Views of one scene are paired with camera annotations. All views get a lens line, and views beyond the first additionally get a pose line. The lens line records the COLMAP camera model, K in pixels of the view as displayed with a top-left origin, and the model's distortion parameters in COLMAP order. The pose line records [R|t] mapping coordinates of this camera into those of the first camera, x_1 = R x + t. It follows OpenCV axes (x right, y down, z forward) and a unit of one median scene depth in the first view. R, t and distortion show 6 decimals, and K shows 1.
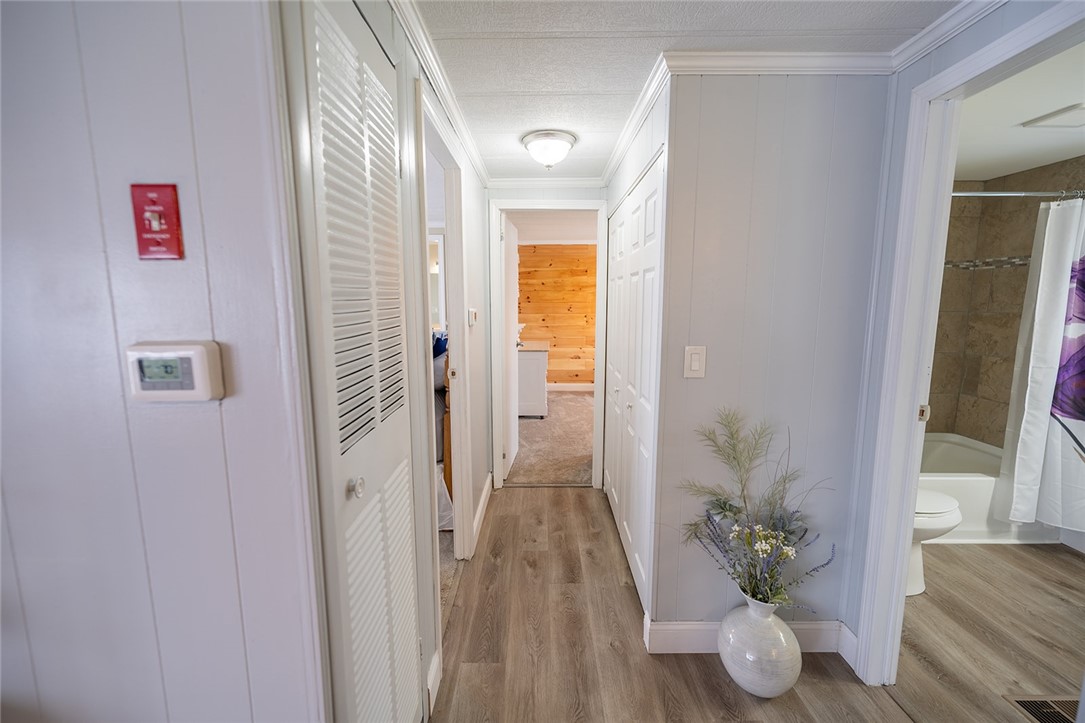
lens RADIAL K [[443.0, 0, 543.9], [0, 443.0, 358.4], [0, 0, 1]] dist [0.000947, -0.000249]
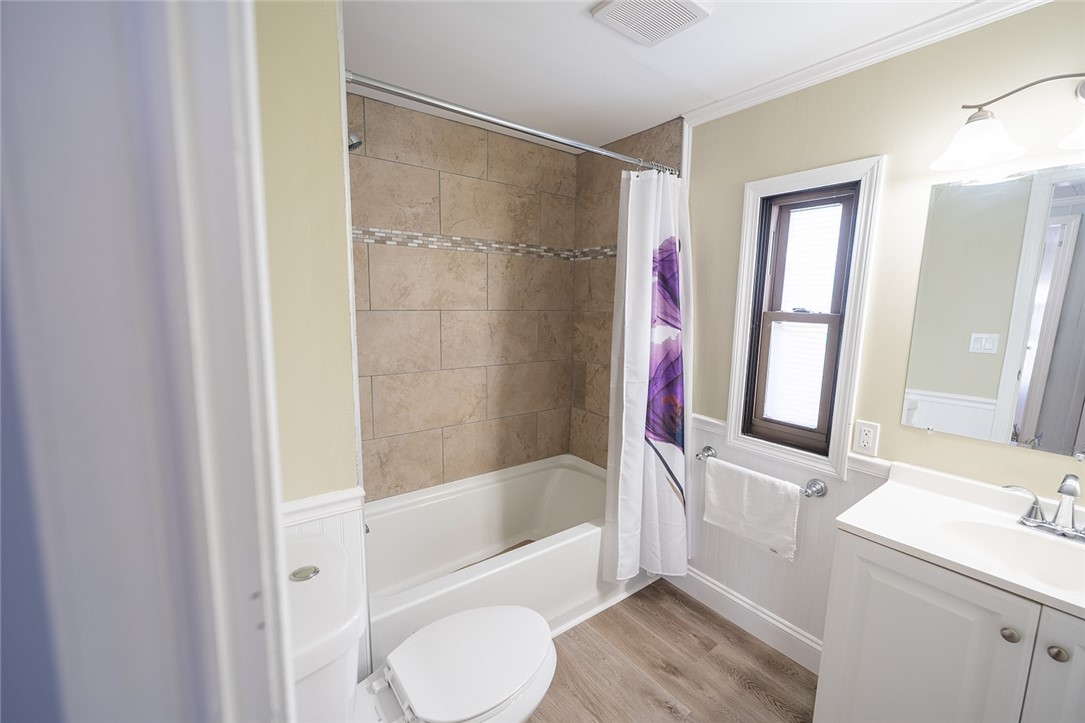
lens RADIAL K [[443.0, 0, 543.9], [0, 443.0, 358.4], [0, 0, 1]] dist [0.000947, -0.000249]
pose [[0.800481, -0.064674, 0.595859, 0.519595], [0.059716, 0.997820, 0.028079, -0.053154], [-0.596376, 0.013105, 0.802598, 0.456451]]
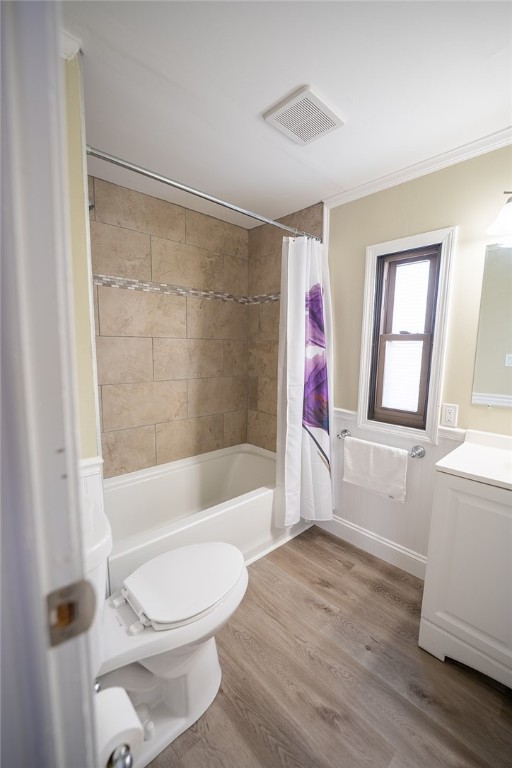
lens RADIAL K [[314.9, 0, 252.6], [0, 314.9, 384.2], [0, 0, 1]] dist [-0.001392, -0.008378]
pose [[0.735708, -0.072831, 0.673372, 0.501907], [0.076121, 0.996794, 0.024643, -0.010294], [-0.673008, 0.033128, 0.738893, 0.475776]]
